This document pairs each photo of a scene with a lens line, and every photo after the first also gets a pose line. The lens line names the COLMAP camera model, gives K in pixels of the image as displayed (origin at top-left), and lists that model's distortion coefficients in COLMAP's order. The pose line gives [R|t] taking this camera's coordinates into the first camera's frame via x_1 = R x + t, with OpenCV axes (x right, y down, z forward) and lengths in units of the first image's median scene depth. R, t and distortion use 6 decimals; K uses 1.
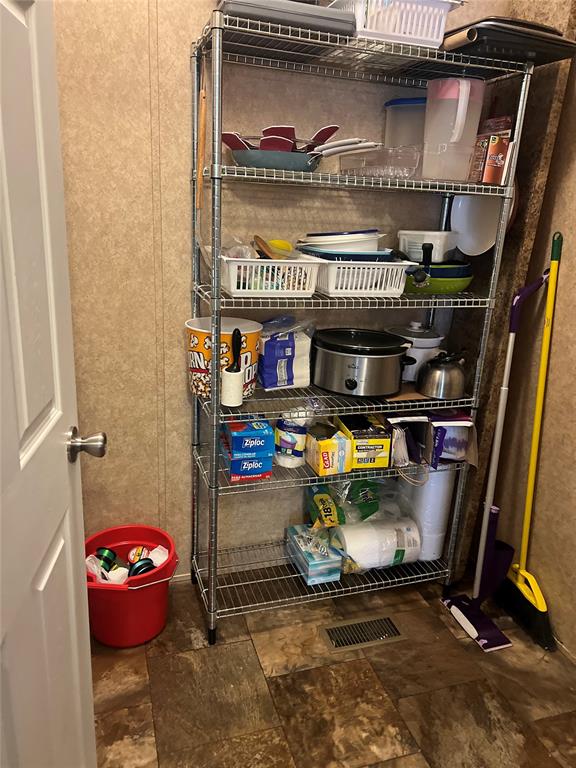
lens RADIAL K [[574.1, 0, 288.4], [0, 574.1, 383.6], [0, 0, 1]] dist [0.004777, -0.003082]
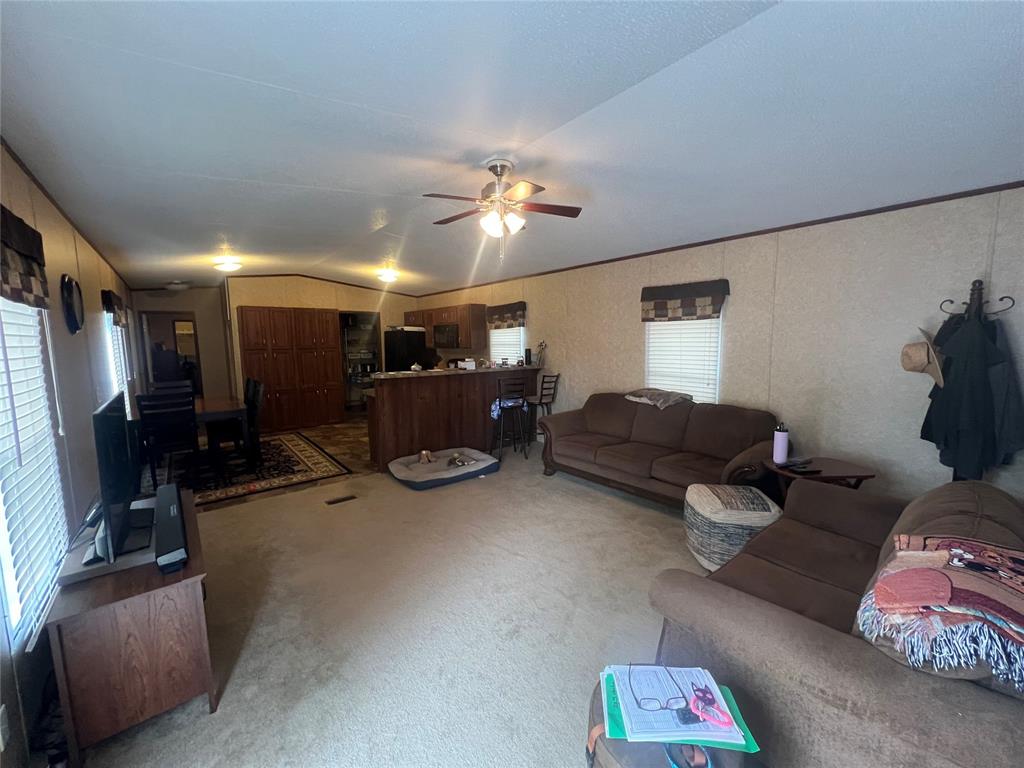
lens RADIAL K [[409.4, 0, 513.5], [0, 409.4, 387.7], [0, 0, 1]] dist [-0.001641, 0.000099]
pose [[0.925355, -0.096454, 0.366625, -0.090954], [0.157494, 0.977496, -0.140347, 1.192389], [-0.344838, 0.187612, 0.919722, -4.205746]]
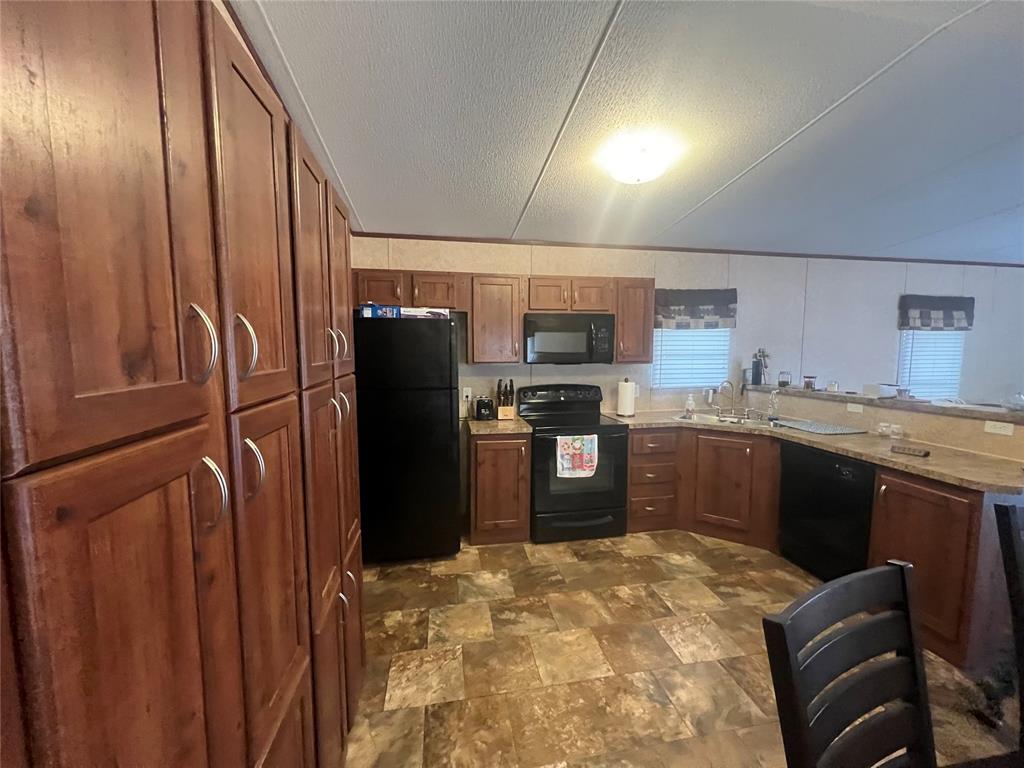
lens RADIAL K [[409.4, 0, 514.1], [0, 409.4, 386.8], [0, 0, 1]] dist [-0.001641, 0.000099]
pose [[0.121804, -0.137767, 0.982947, -1.036677], [0.293897, 0.950917, 0.096859, 0.046726], [-0.948045, 0.277087, 0.156315, -0.563714]]
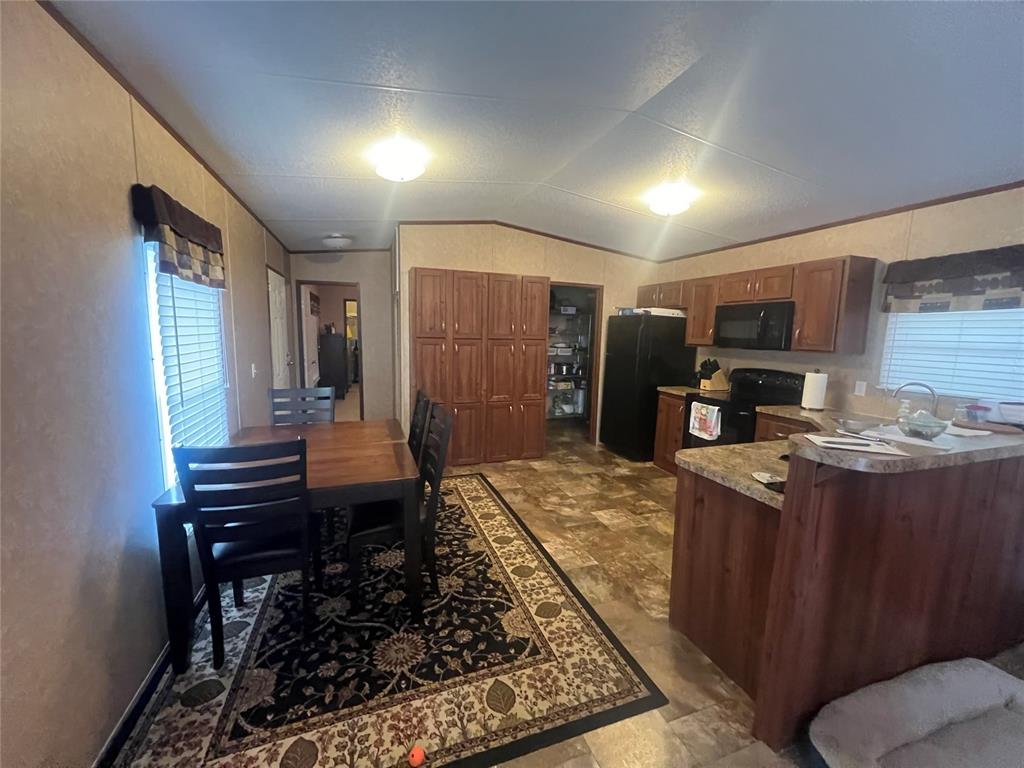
lens RADIAL K [[409.4, 0, 512.3], [0, 409.4, 386.8], [0, 0, 1]] dist [-0.001641, 0.000099]
pose [[0.998701, -0.025516, 0.044107, -0.480581], [0.032216, 0.986820, -0.158584, 0.660146], [-0.039479, 0.159799, 0.986360, -2.444025]]
